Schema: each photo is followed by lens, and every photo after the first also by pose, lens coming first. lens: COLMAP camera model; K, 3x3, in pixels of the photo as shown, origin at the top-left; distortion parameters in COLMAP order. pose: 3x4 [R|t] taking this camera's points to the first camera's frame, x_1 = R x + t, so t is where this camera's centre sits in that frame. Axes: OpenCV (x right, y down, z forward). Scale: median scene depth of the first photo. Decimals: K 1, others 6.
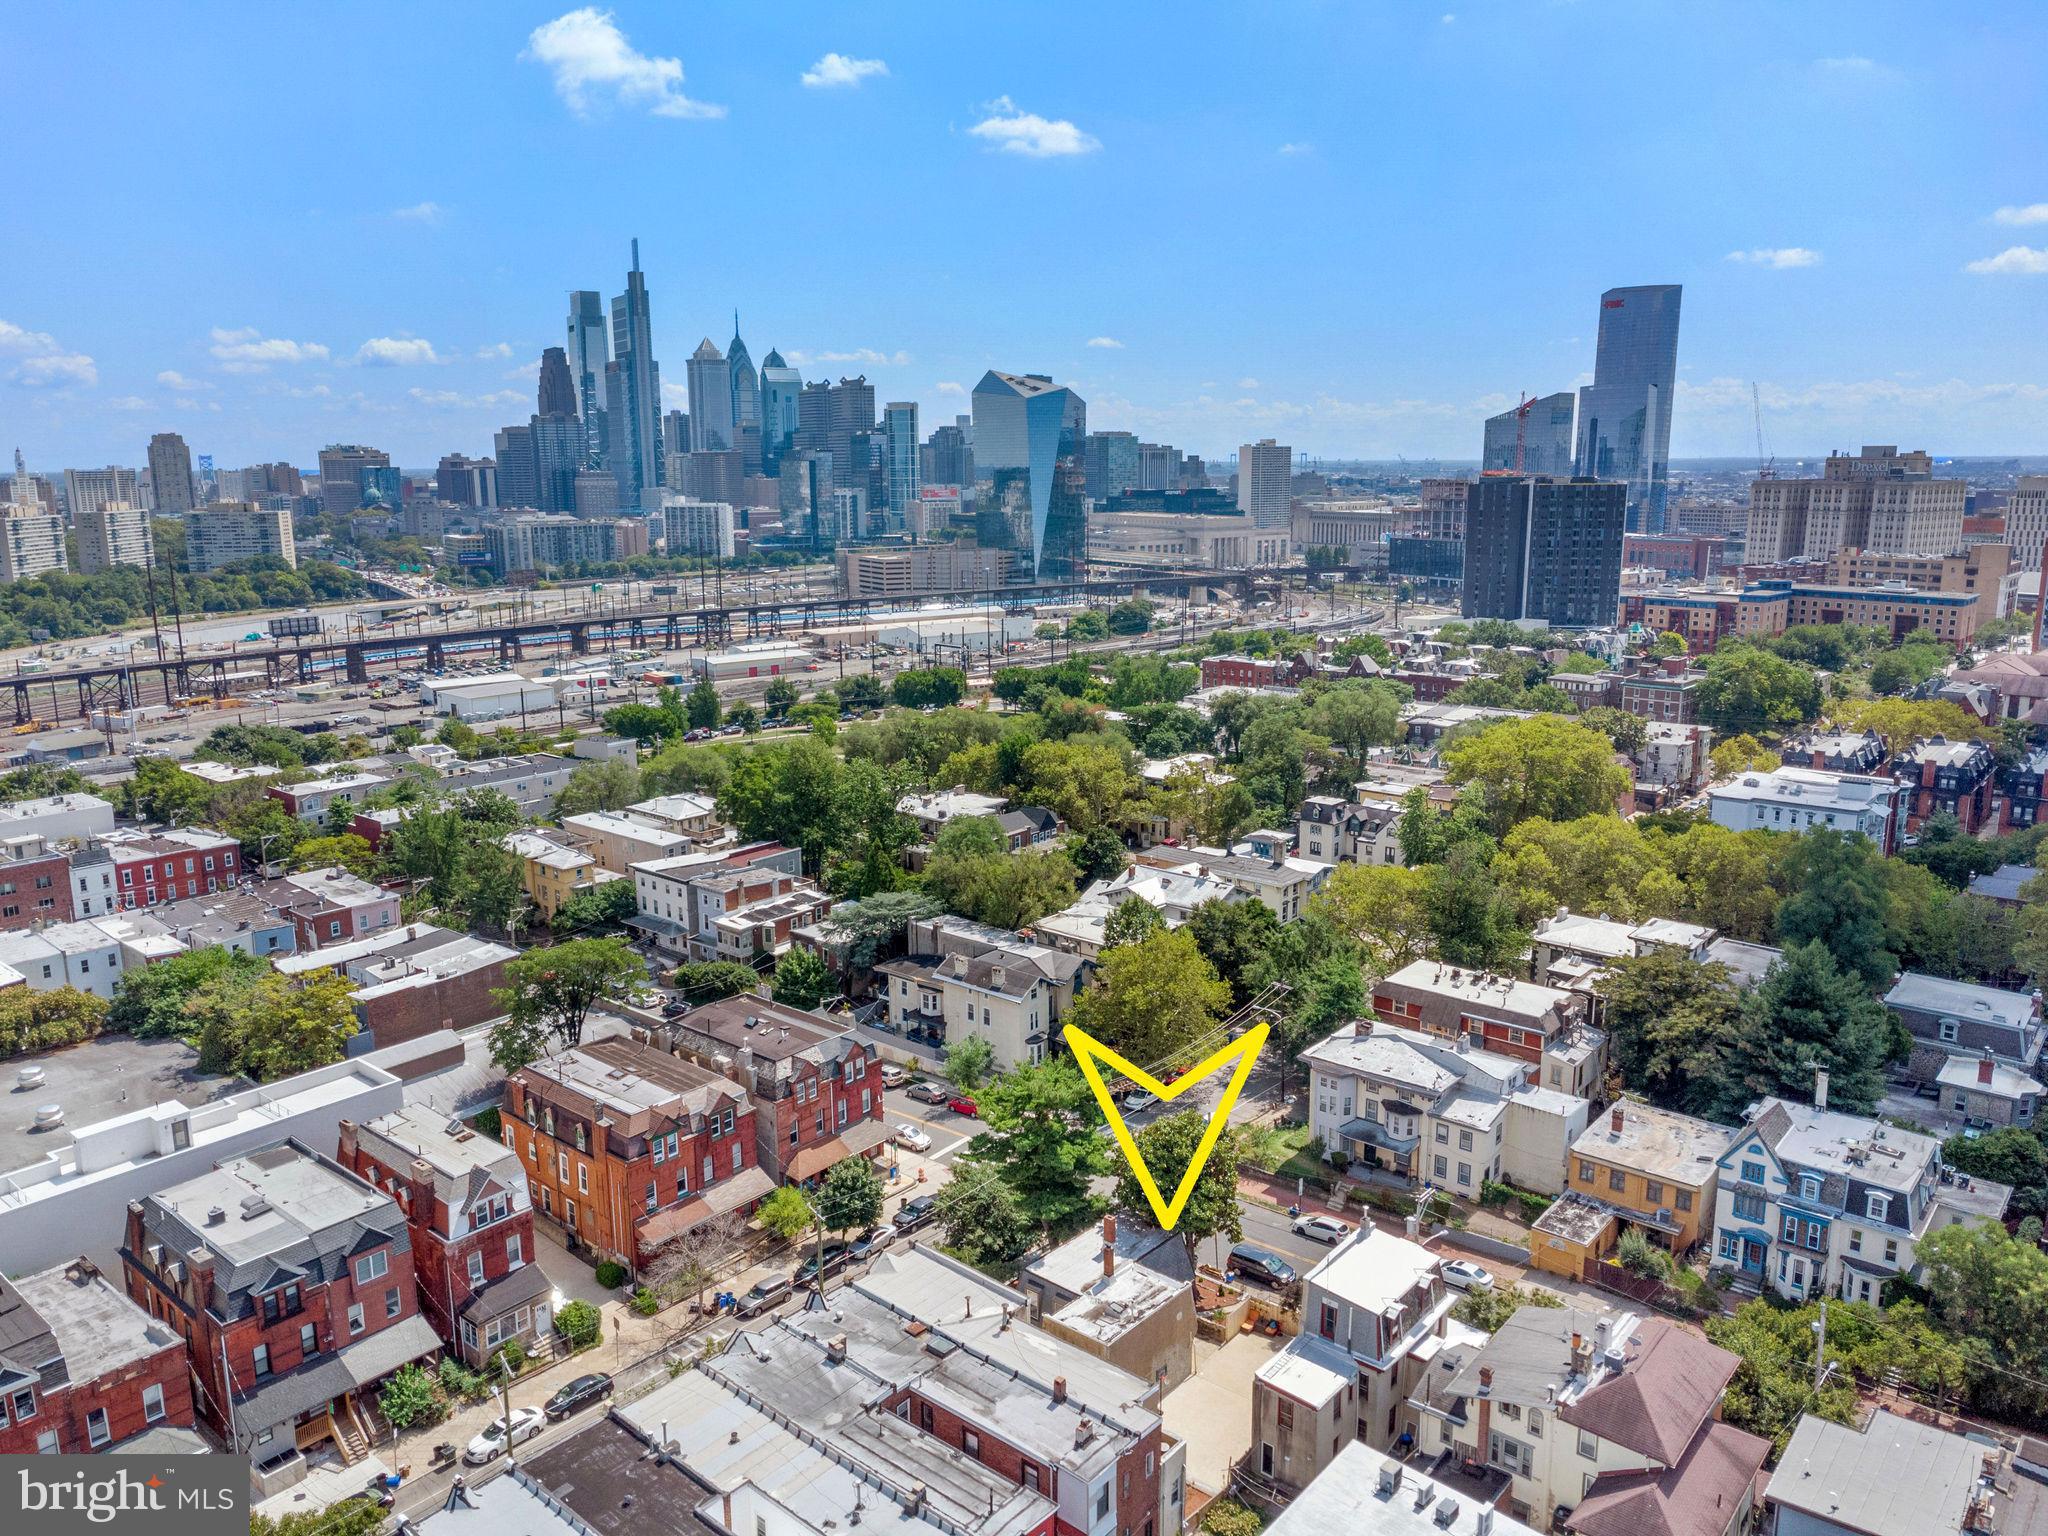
lens RADIAL K [[1483.8, 0, 1024.0], [0, 1483.8, 768.0], [0, 0, 1]] dist [0.006711, 0.006244]
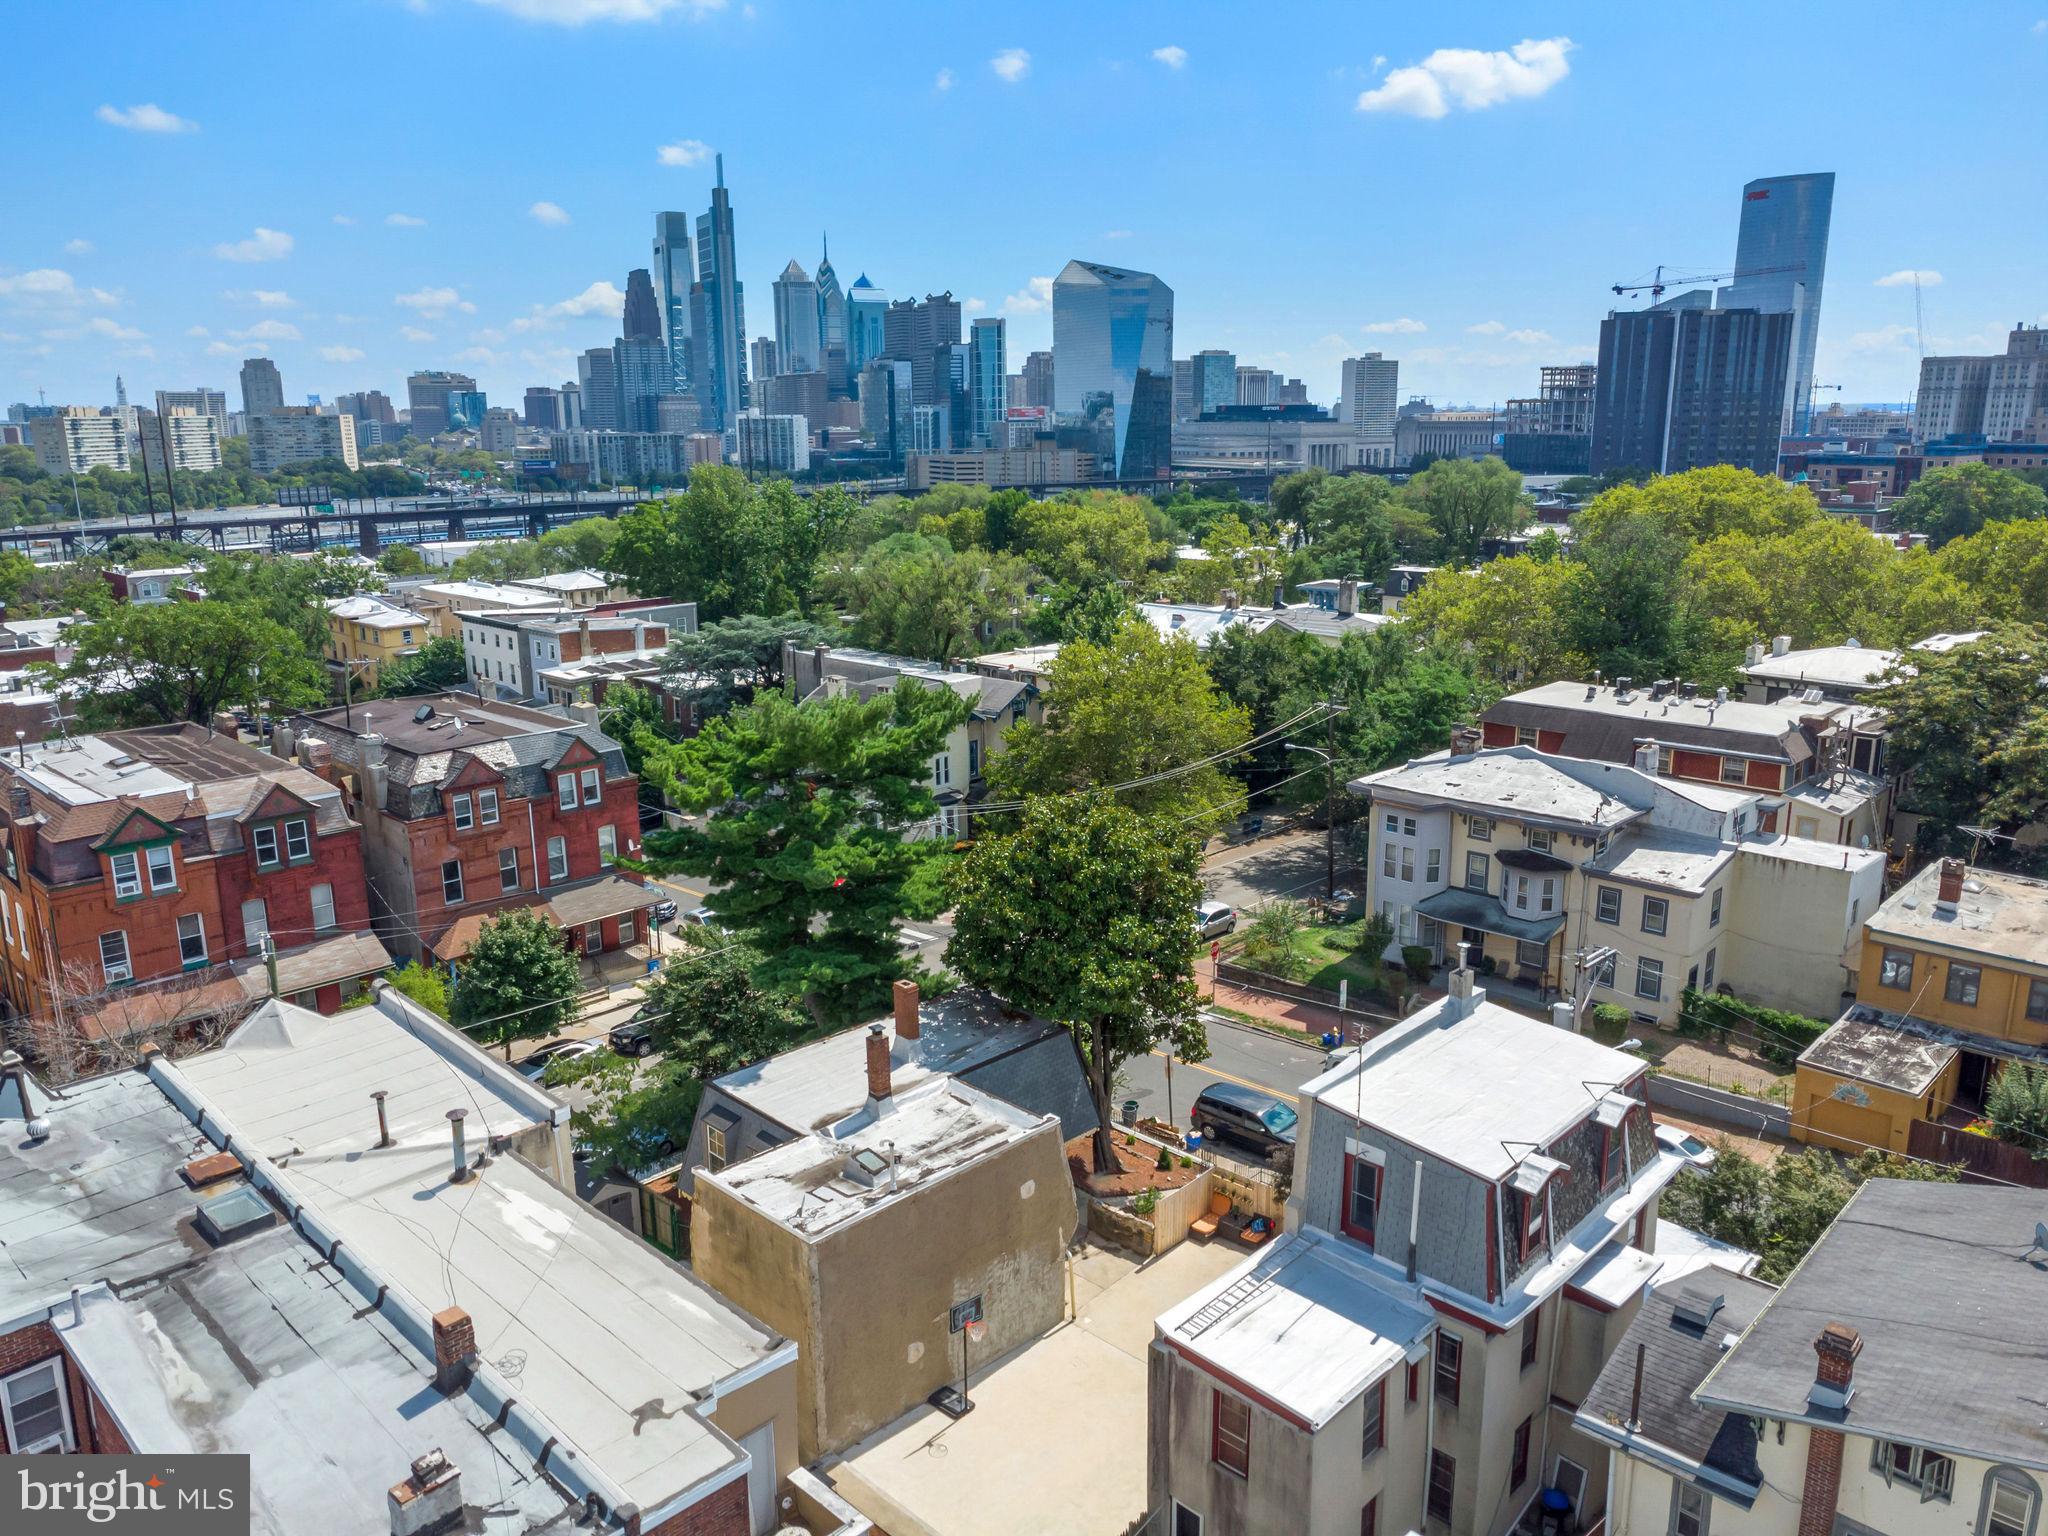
lens RADIAL K [[1478.4, 0, 1024.0], [0, 1478.4, 768.0], [0, 0, 1]] dist [0.010104, -0.004259]
pose [[0.997682, 0.013722, -0.066652, 0.087167], [-0.011663, 0.999446, 0.031185, 0.153297], [0.067043, -0.030336, 0.997289, 0.376727]]
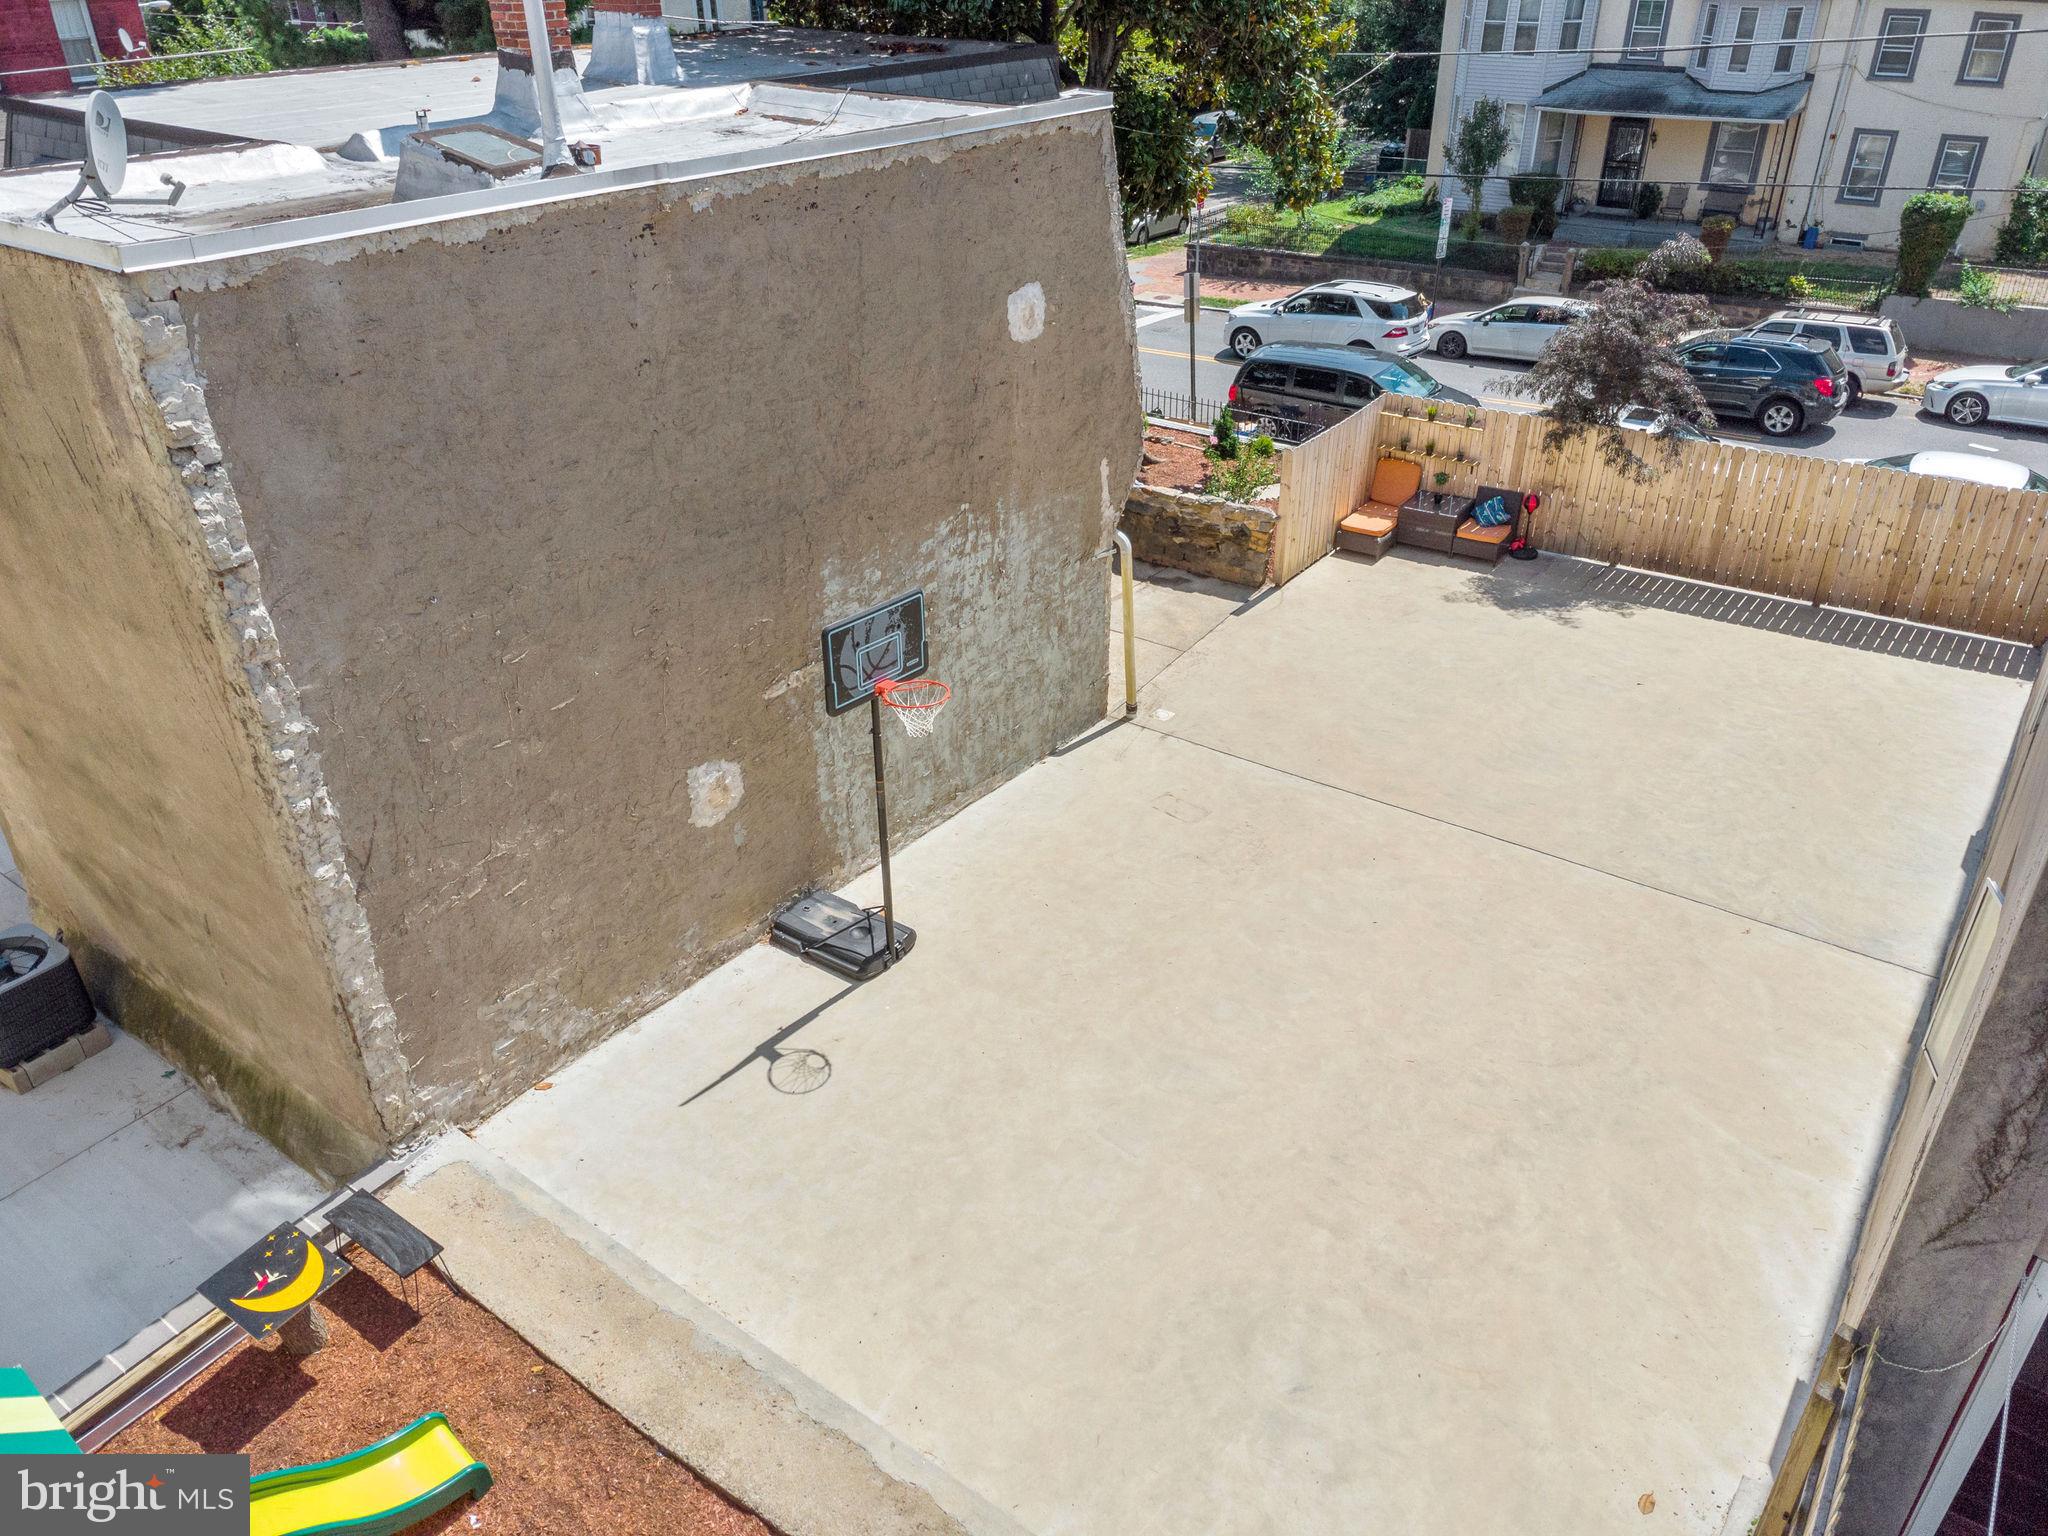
lens RADIAL K [[1483.8, 0, 1024.0], [0, 1483.8, 768.0], [0, 0, 1]] dist [0.006711, 0.006244]
pose [[0.997459, -0.036781, 0.061020, 0.062600], [0.015403, 0.947514, 0.319343, 0.242751], [-0.069563, -0.317592, 0.945672, 0.566157]]
